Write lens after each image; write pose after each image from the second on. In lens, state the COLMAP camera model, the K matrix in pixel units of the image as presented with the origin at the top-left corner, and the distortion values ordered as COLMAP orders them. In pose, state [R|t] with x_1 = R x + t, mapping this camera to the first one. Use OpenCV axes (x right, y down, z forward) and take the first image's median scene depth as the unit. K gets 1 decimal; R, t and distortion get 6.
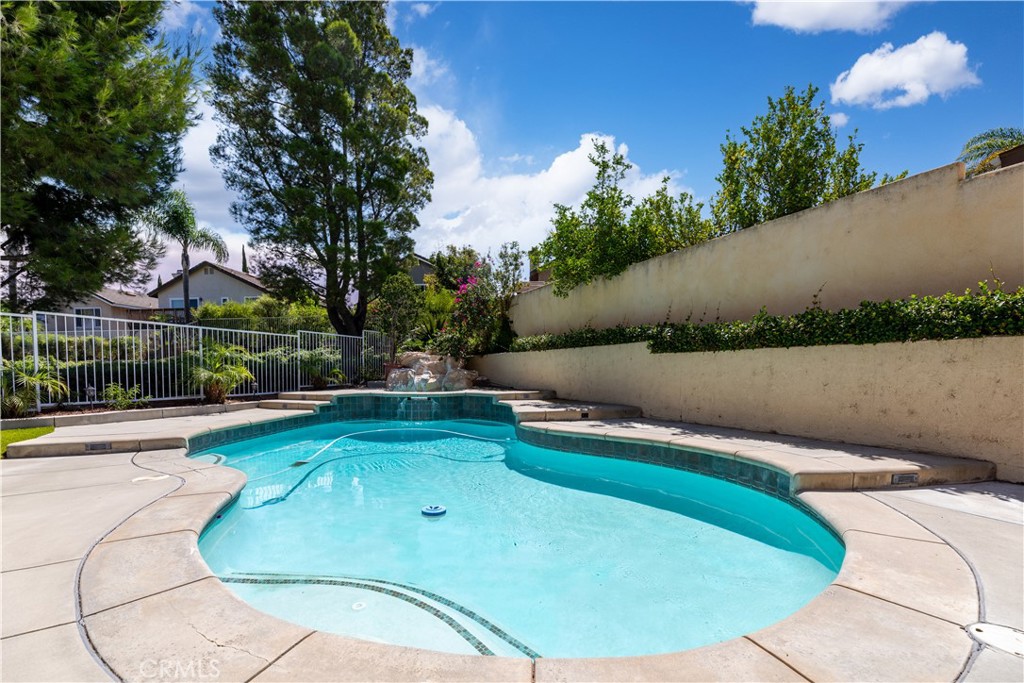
lens RADIAL K [[430.8, 0, 508.5], [0, 430.8, 382.2], [0, 0, 1]] dist [0.000440, 0.000040]
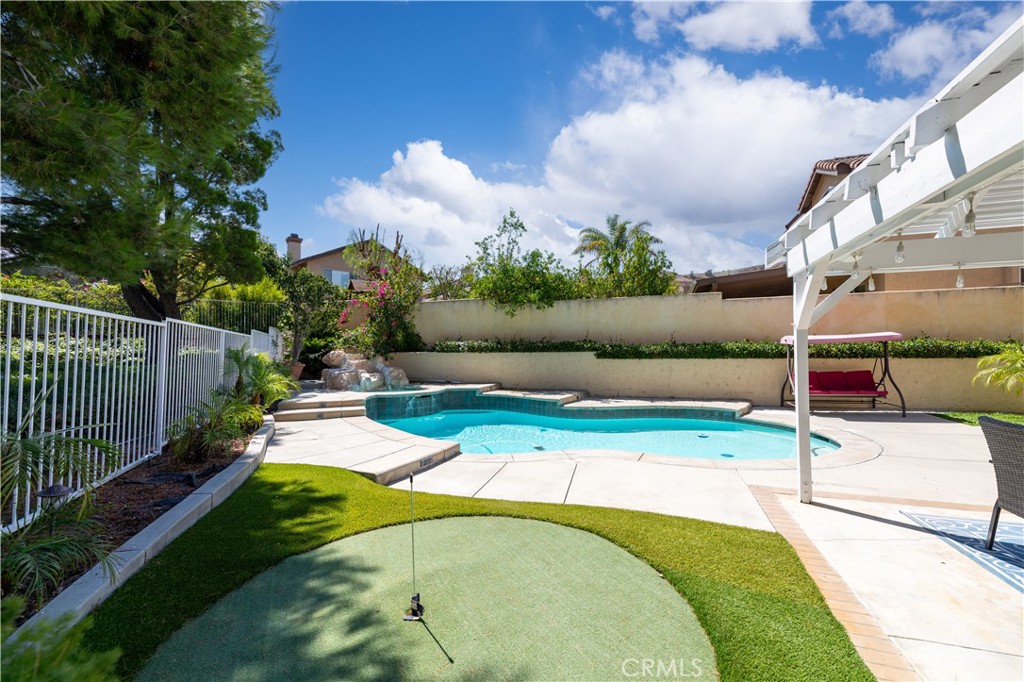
lens RADIAL K [[403.0, 0, 512.0], [0, 403.0, 341.0], [0, 0, 1]] dist [0.001773, 0.000260]
pose [[0.682295, 0.026617, 0.730593, -1.066525], [0.022250, 0.998118, -0.057142, -0.052474], [-0.730739, 0.055243, 0.680418, 0.144512]]
